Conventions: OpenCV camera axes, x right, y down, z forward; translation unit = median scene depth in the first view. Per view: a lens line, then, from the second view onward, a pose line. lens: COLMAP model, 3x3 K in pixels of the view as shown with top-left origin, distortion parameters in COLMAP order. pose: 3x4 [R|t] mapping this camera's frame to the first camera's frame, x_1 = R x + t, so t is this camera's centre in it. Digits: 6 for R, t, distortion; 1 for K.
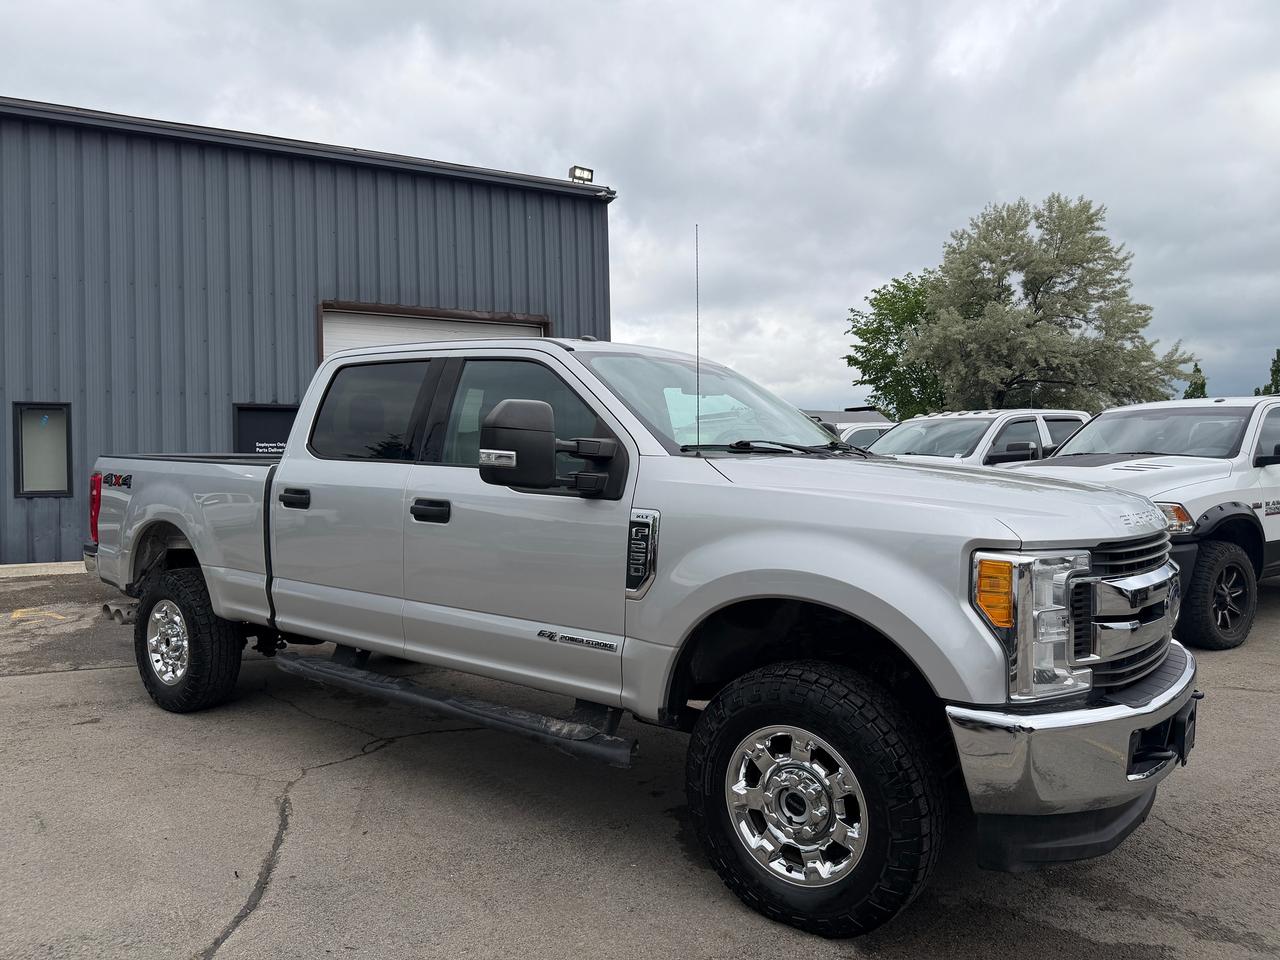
lens RADIAL K [[901.9, 0, 640.0], [0, 901.9, 480.0], [0, 0, 1]] dist [0.075972, -0.118729]
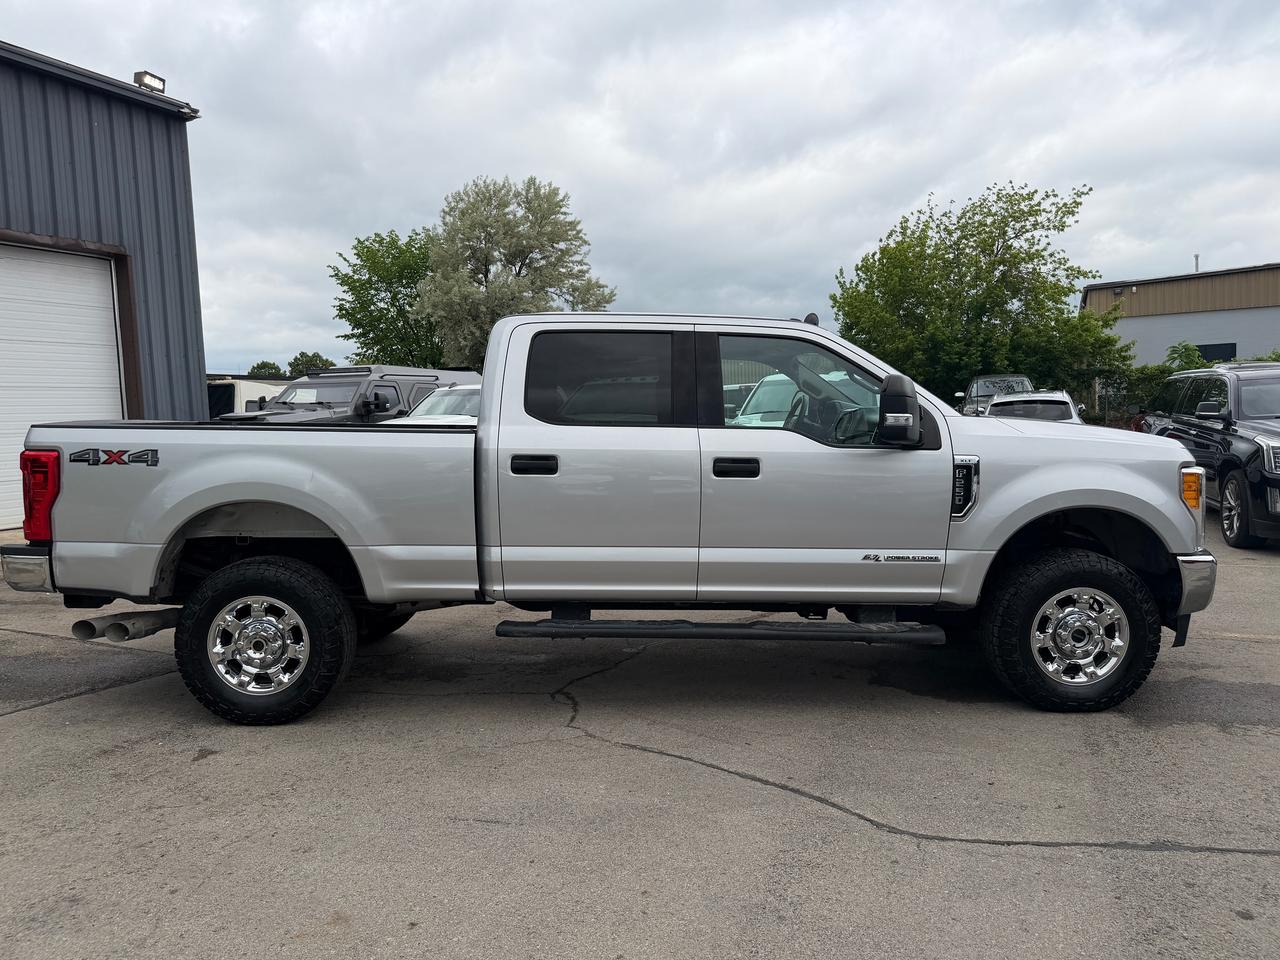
lens RADIAL K [[901.9, 0, 640.0], [0, 901.9, 480.0], [0, 0, 1]] dist [0.075972, -0.118729]
pose [[0.784334, -0.055741, 0.617830, -0.921829], [0.024618, 0.997967, 0.058784, -0.019241], [-0.619850, -0.030896, 0.784112, 0.152759]]
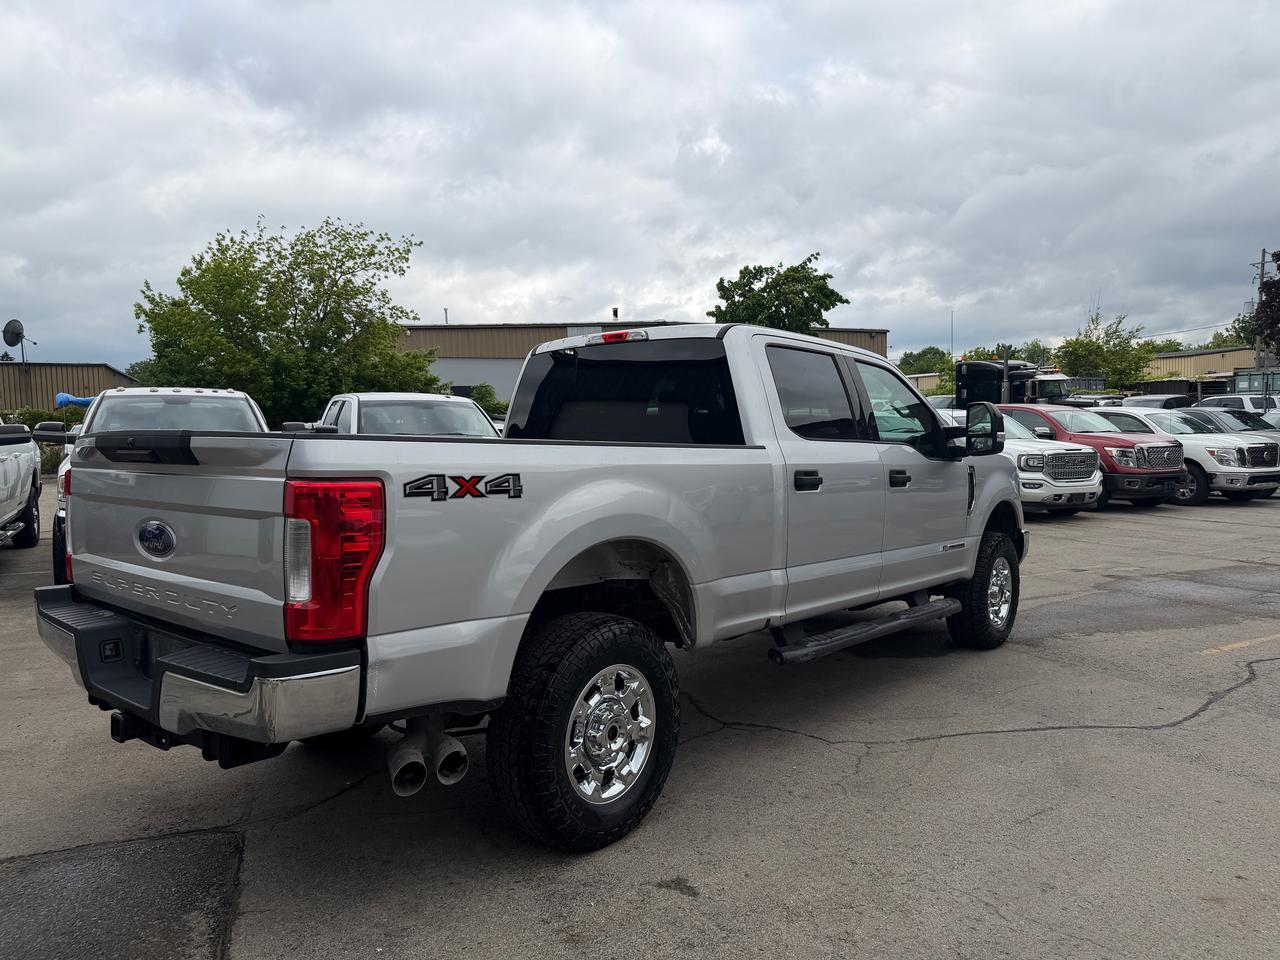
lens RADIAL K [[901.9, 0, 640.0], [0, 901.9, 480.0], [0, 0, 1]] dist [0.075972, -0.118729]
pose [[0.051478, -0.048864, 0.997478, -1.383575], [0.024556, 0.998562, 0.047650, -0.031498], [-0.998372, 0.022041, 0.052604, 1.153998]]
